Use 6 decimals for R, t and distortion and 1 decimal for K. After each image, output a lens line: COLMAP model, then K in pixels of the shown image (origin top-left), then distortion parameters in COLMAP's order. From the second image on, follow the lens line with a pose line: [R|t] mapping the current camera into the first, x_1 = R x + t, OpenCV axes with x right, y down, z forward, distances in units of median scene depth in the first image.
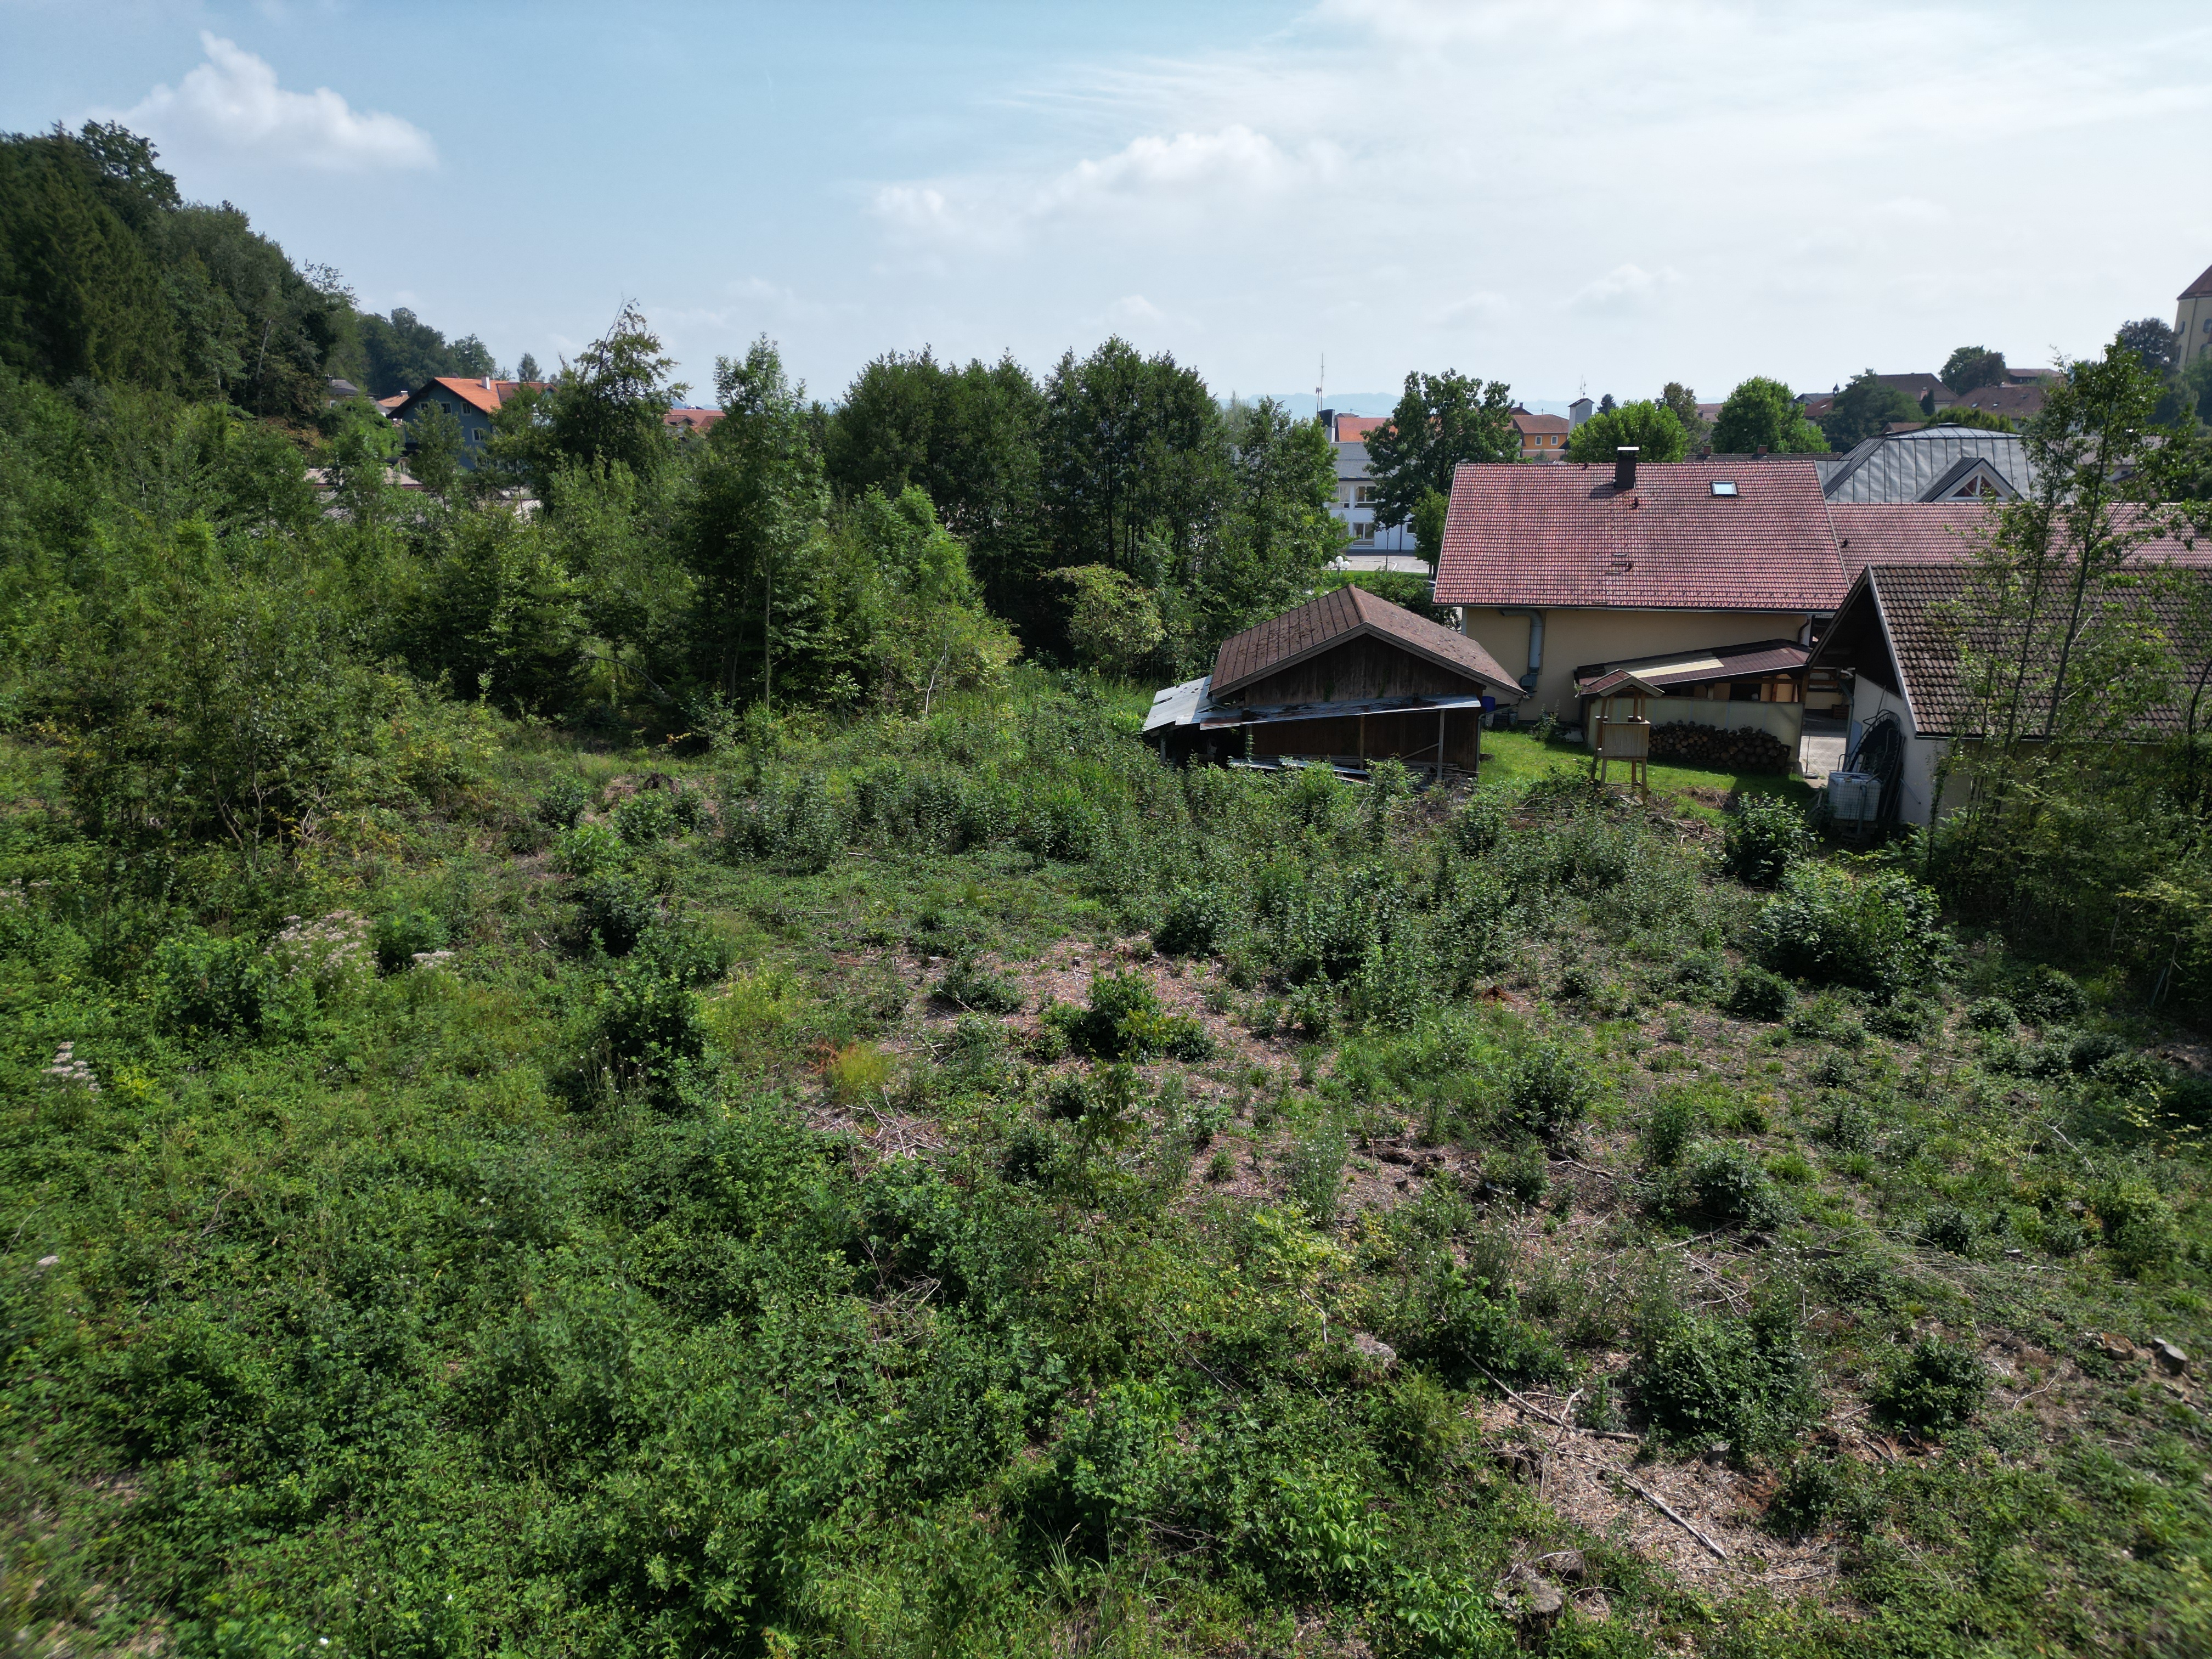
lens RADIAL K [[1536.3, 0, 1088.7], [0, 1536.3, 789.7], [0, 0, 1]] dist [0.038120, -0.036872]
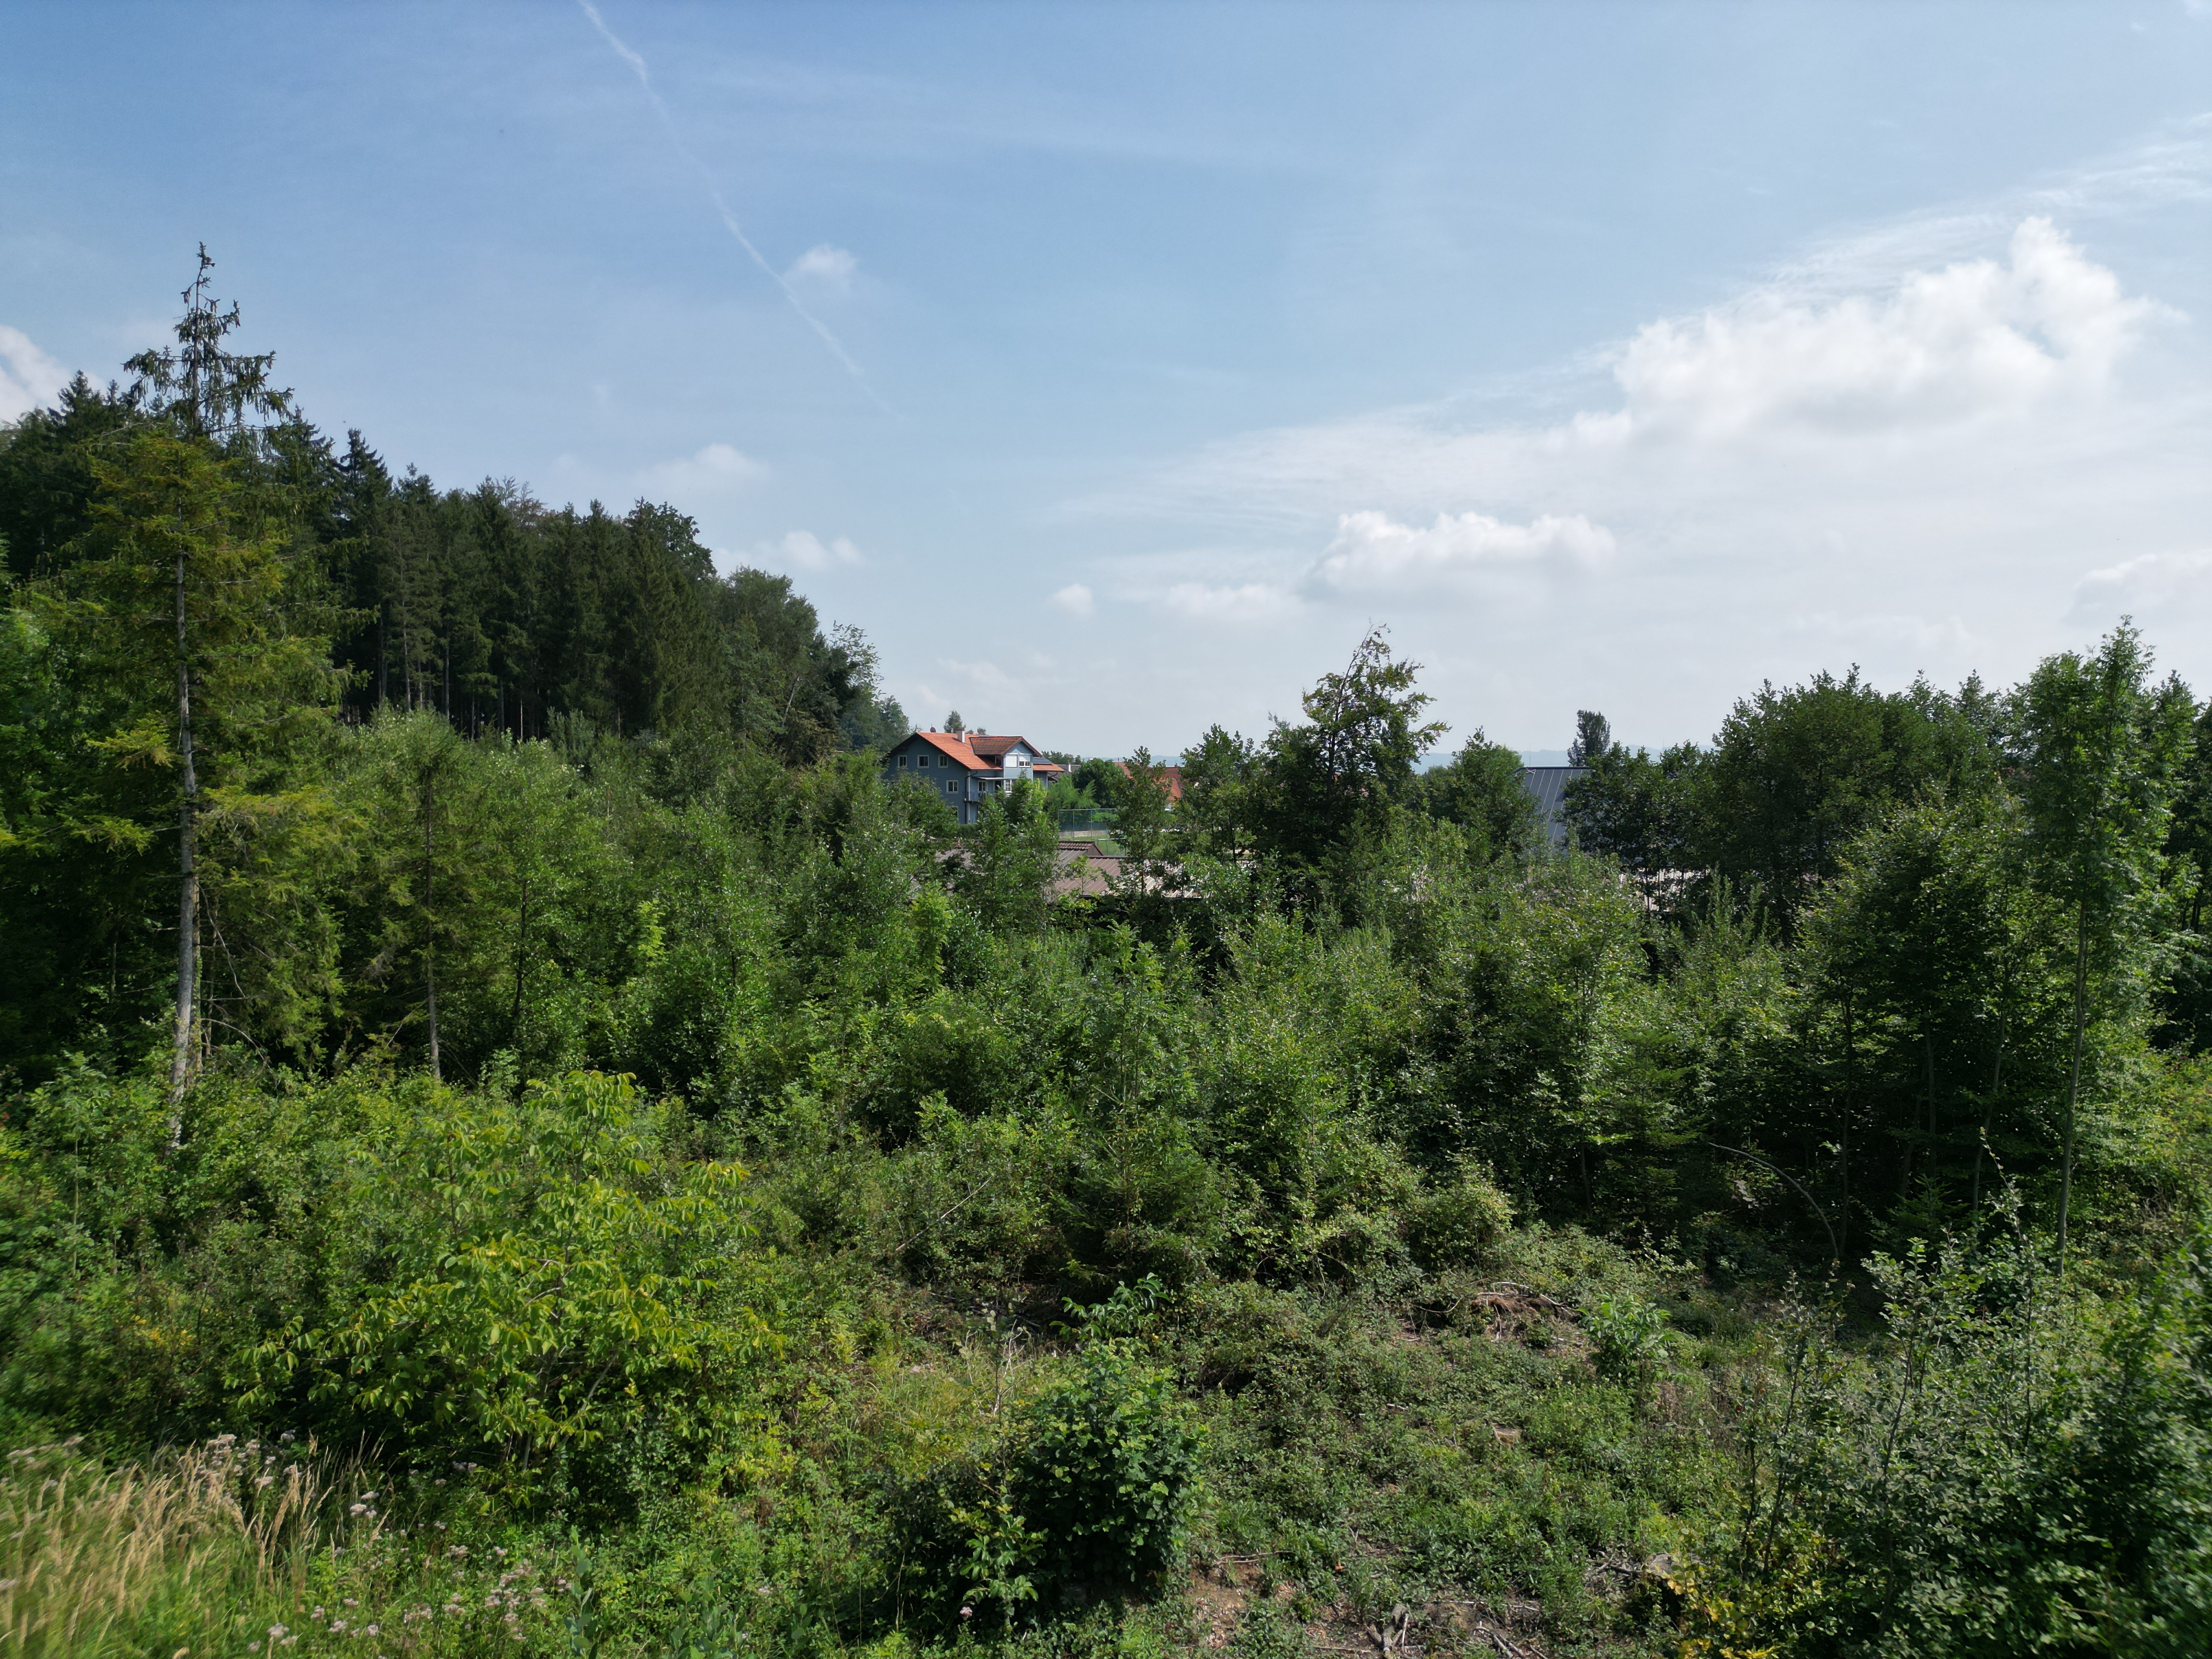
lens RADIAL K [[1536.3, 0, 1088.7], [0, 1536.3, 789.7], [0, 0, 1]] dist [0.038120, -0.036872]
pose [[0.977015, 0.005359, -0.213105, -0.129770], [-0.053348, 0.974019, -0.220092, -0.022432], [0.206389, 0.226402, 0.951917, 0.105129]]
